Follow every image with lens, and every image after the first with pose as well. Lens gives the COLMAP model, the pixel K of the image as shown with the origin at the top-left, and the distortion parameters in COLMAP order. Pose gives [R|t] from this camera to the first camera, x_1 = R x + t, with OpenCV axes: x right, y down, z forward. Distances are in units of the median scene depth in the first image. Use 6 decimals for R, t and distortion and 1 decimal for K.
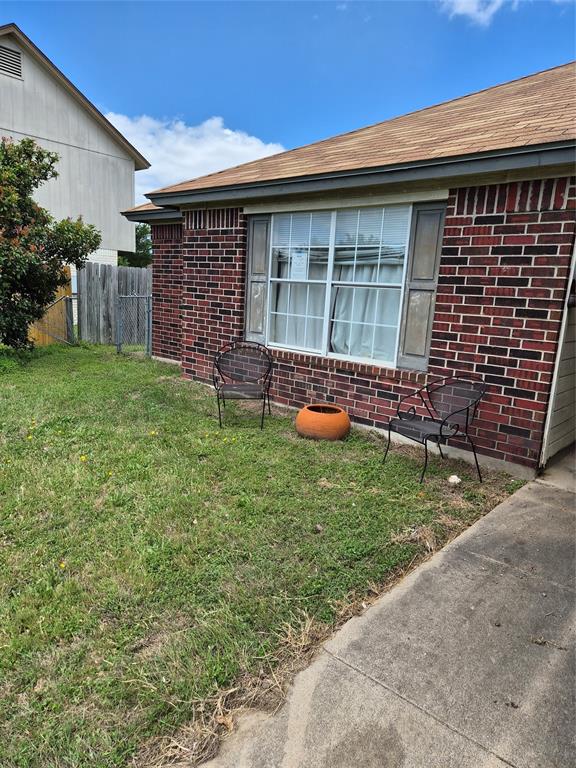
lens RADIAL K [[518.7, 0, 291.7], [0, 518.7, 387.9], [0, 0, 1]] dist [0.060179, -0.041127]
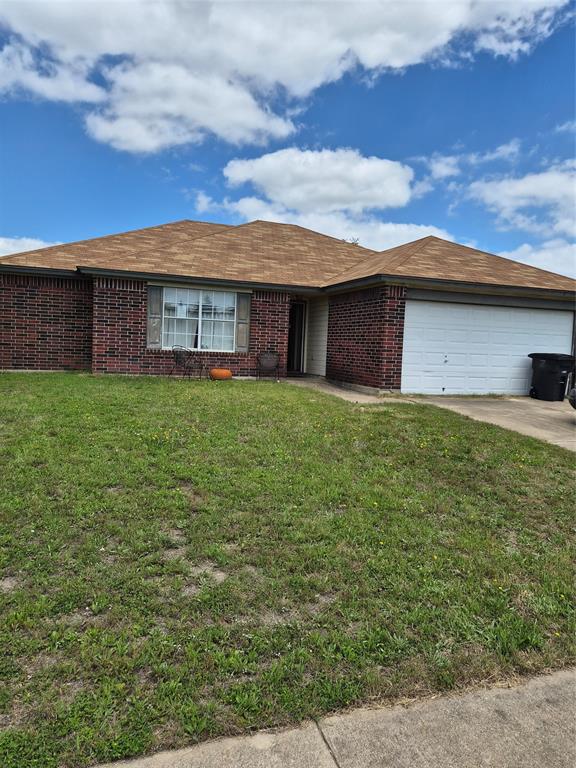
lens RADIAL K [[518.7, 0, 289.3], [0, 518.7, 382.9], [0, 0, 1]] dist [0.060179, -0.041127]
pose [[0.490670, -0.093020, 0.866366, -2.258625], [0.151907, 0.988191, 0.020066, 0.120970], [-0.858002, 0.121761, 0.499006, -0.613067]]
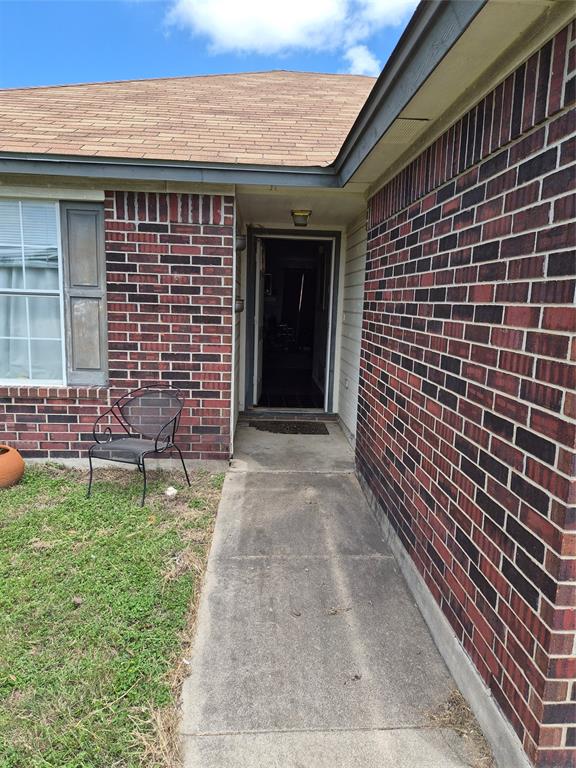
lens RADIAL K [[518.7, 0, 292.4], [0, 518.7, 386.2], [0, 0, 1]] dist [0.060179, -0.041127]
pose [[0.707739, -0.147057, 0.690999, -0.163634], [0.141839, 0.987758, 0.064937, -0.048205], [-0.692089, 0.052052, 0.719933, 0.113479]]
